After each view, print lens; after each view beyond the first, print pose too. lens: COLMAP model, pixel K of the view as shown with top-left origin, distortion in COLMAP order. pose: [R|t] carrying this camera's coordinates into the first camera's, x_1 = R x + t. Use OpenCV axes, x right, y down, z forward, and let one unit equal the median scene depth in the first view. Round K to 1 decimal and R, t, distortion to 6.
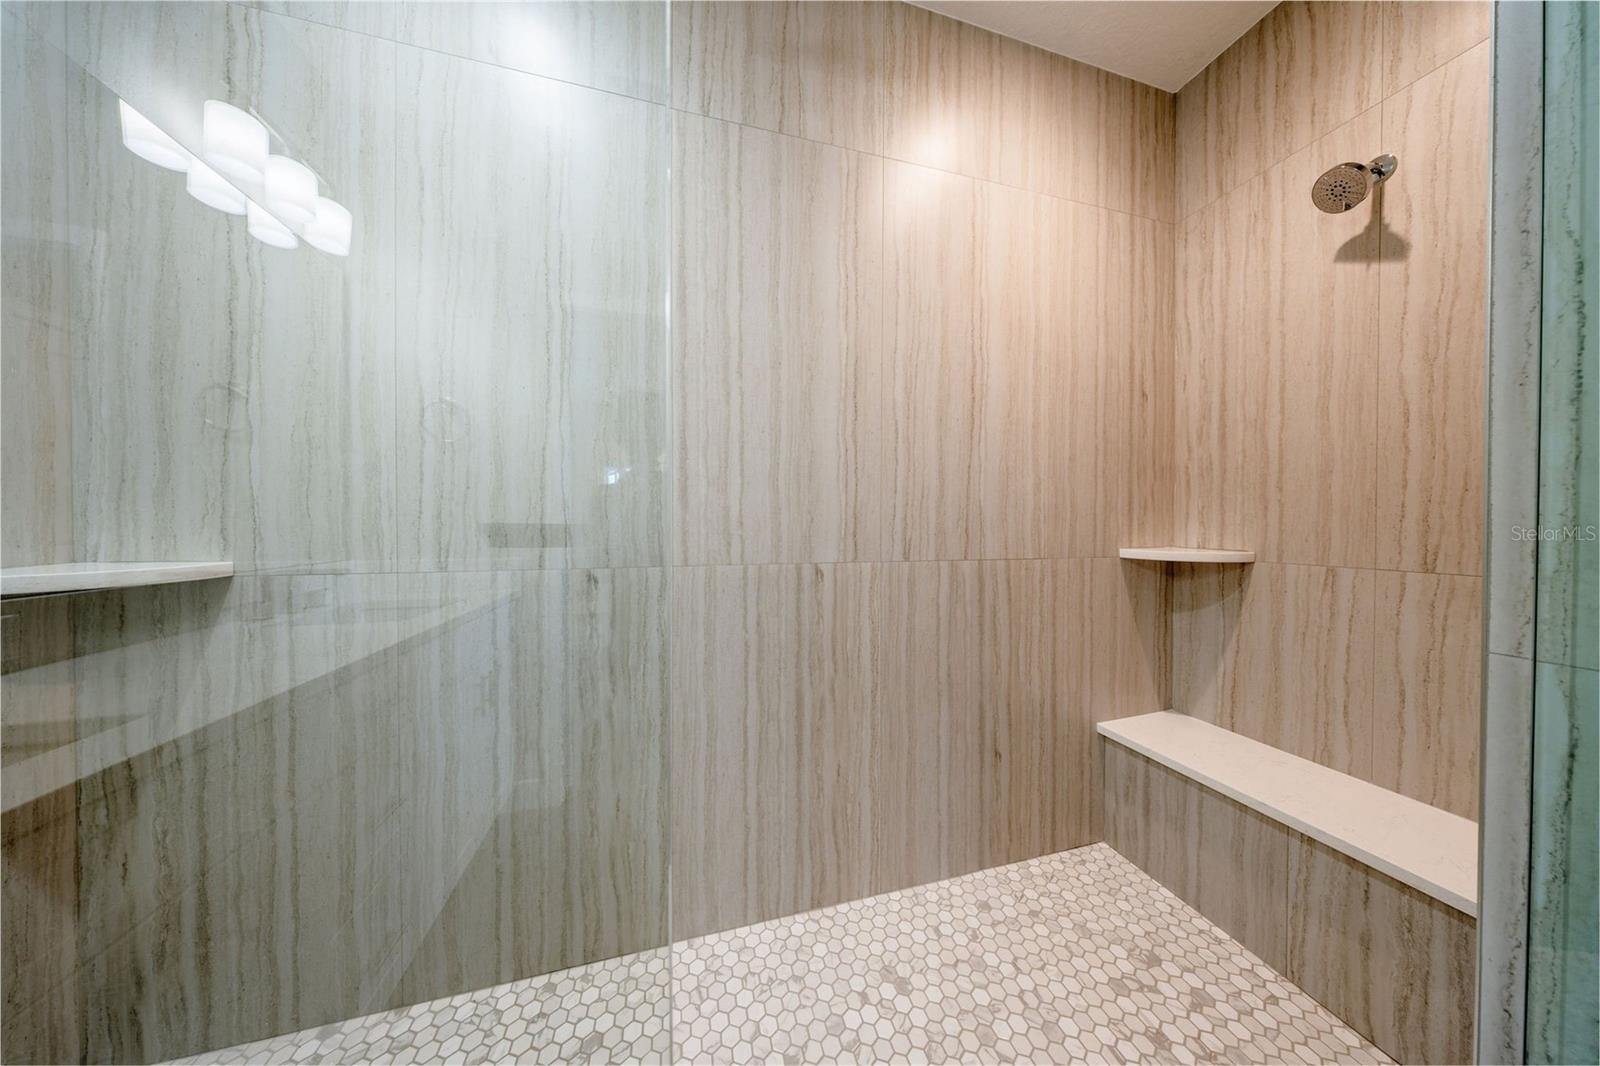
lens RADIAL K [[458.7, 0, 801.4], [0, 458.7, 529.5], [0, 0, 1]] dist [0.002937, -0.001166]
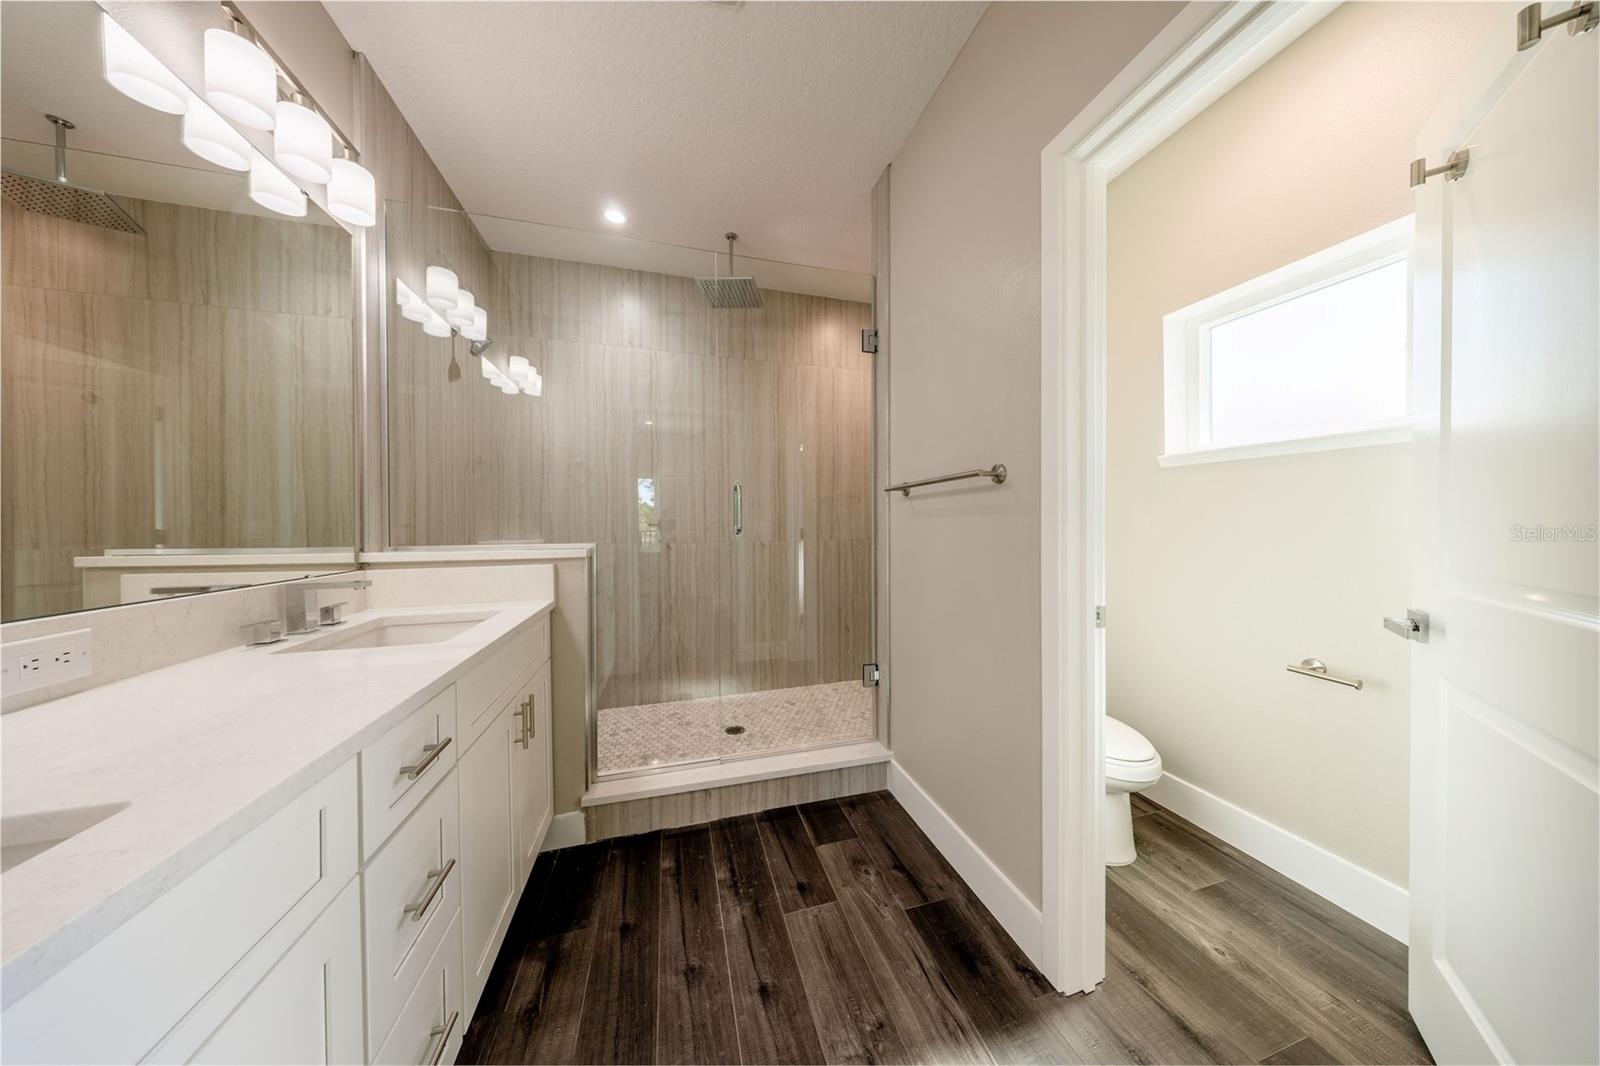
lens RADIAL K [[458.7, 0, 800.6], [0, 458.7, 529.4], [0, 0, 1]] dist [0.002937, -0.001166]
pose [[0.999914, -0.006161, 0.011615, 0.208942], [0.006115, 0.999973, 0.004062, 0.006236], [-0.011639, -0.003990, 0.999924, -1.348412]]
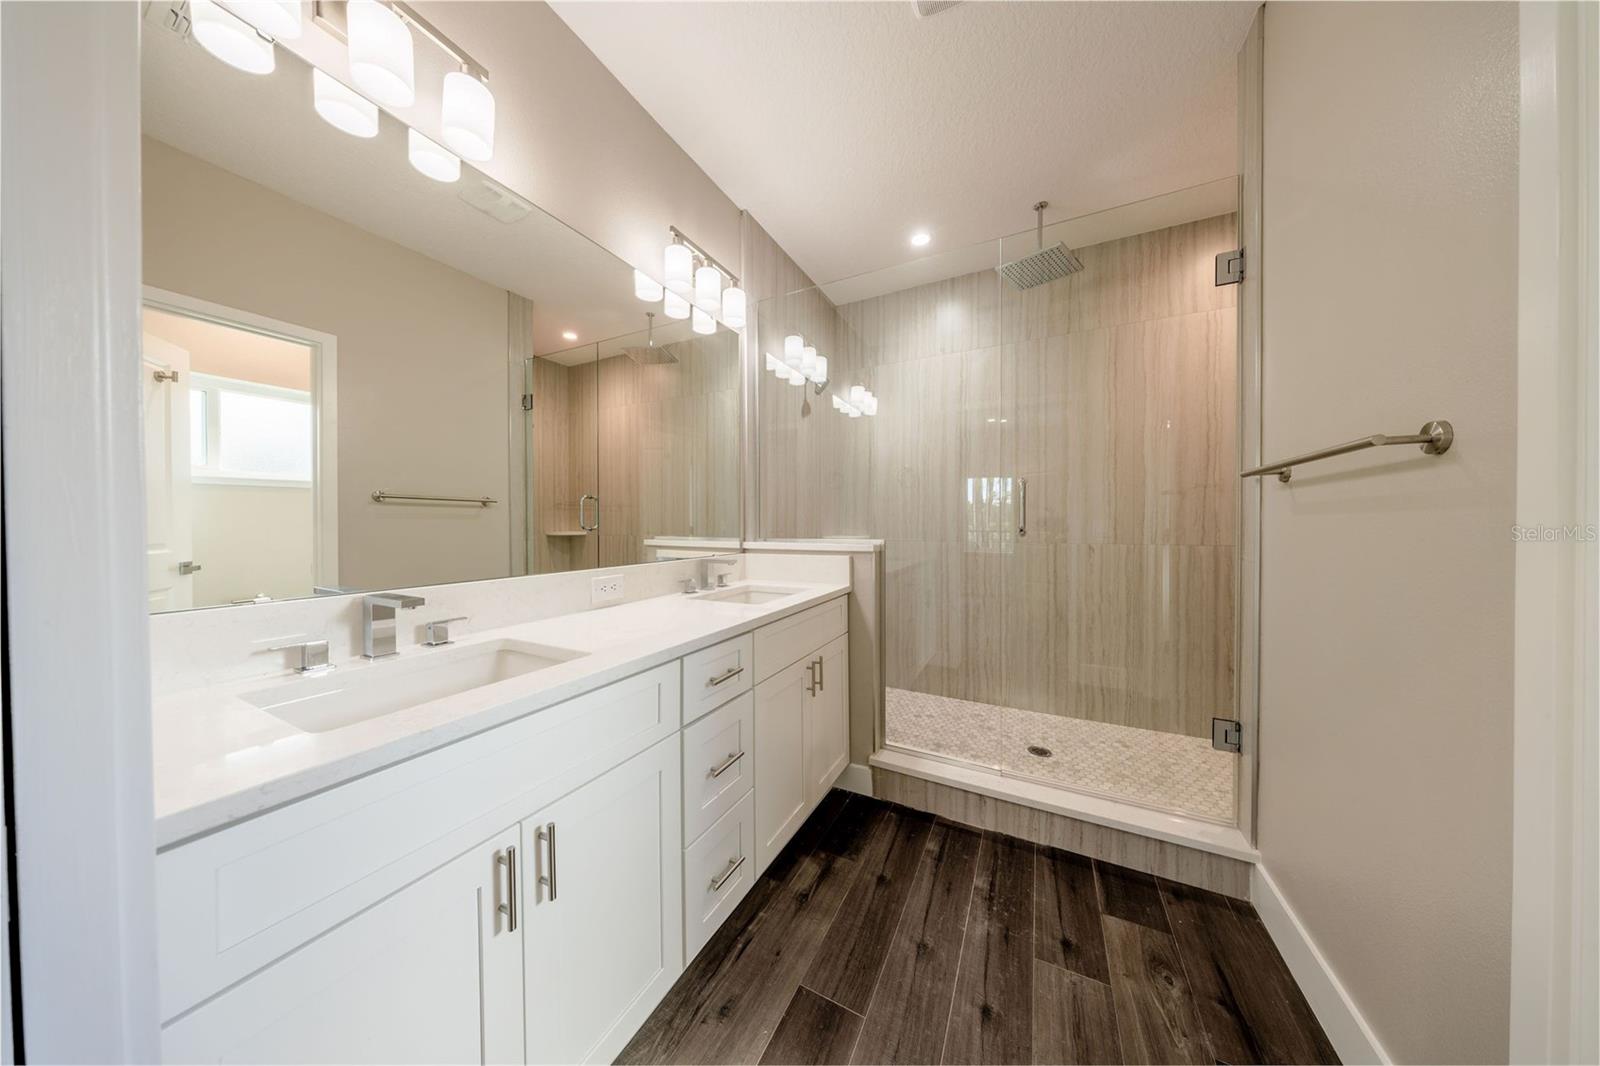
lens RADIAL K [[458.7, 0, 803.5], [0, 458.7, 529.5], [0, 0, 1]] dist [0.002937, -0.001166]
pose [[0.740684, 0.004293, -0.671839, 0.460185], [-0.001898, 0.999989, 0.004297, 0.007108], [0.671850, -0.001908, 0.740684, -1.316941]]
